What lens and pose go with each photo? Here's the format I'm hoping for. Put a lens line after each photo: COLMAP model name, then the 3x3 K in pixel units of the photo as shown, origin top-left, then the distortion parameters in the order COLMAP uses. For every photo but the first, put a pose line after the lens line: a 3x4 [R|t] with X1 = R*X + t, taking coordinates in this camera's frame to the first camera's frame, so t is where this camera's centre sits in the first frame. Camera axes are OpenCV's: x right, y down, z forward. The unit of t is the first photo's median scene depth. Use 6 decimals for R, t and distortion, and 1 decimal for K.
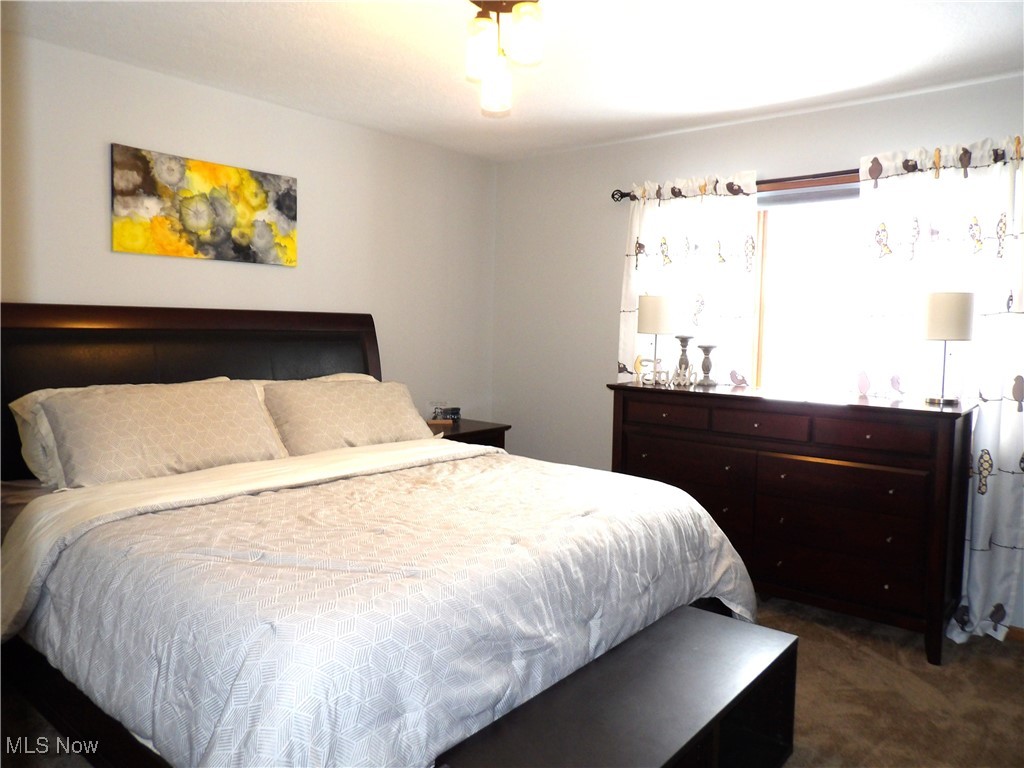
lens RADIAL K [[734.9, 0, 513.7], [0, 734.9, 383.8], [0, 0, 1]] dist [-0.031833, 0.034708]
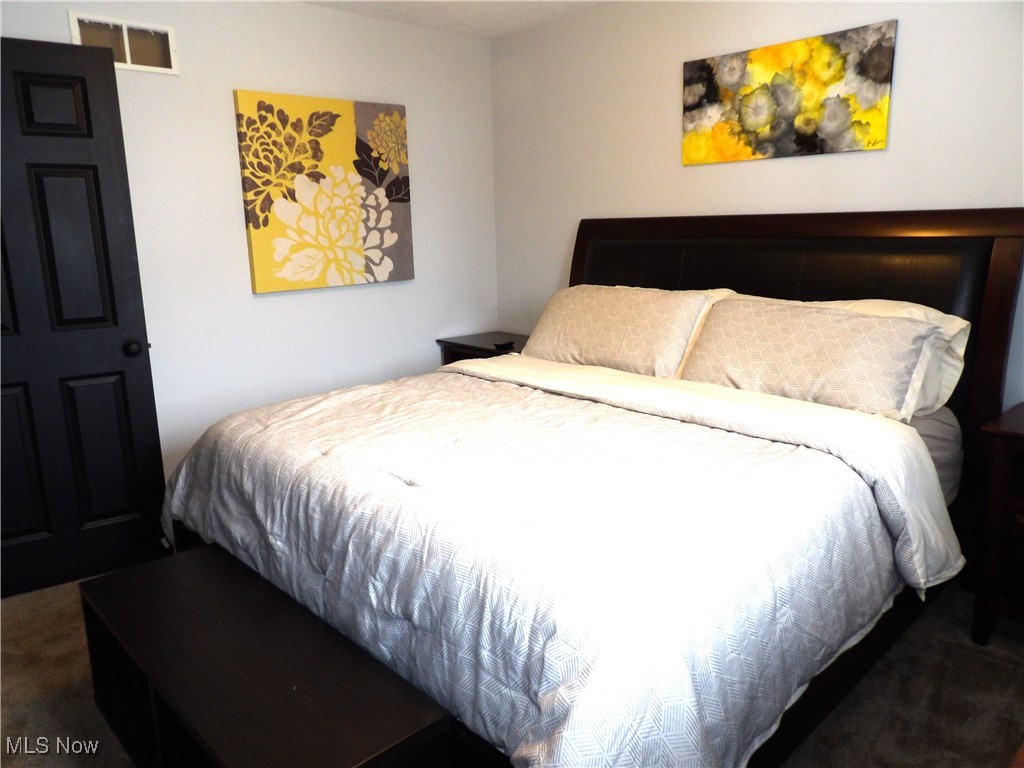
lens RADIAL K [[734.9, 0, 509.2], [0, 734.9, 386.1], [0, 0, 1]] dist [-0.031833, 0.034708]
pose [[-0.127159, 0.188640, -0.973779, 0.561329], [-0.065542, 0.978005, 0.198017, -0.054123], [0.989715, 0.089003, -0.111998, 0.821761]]
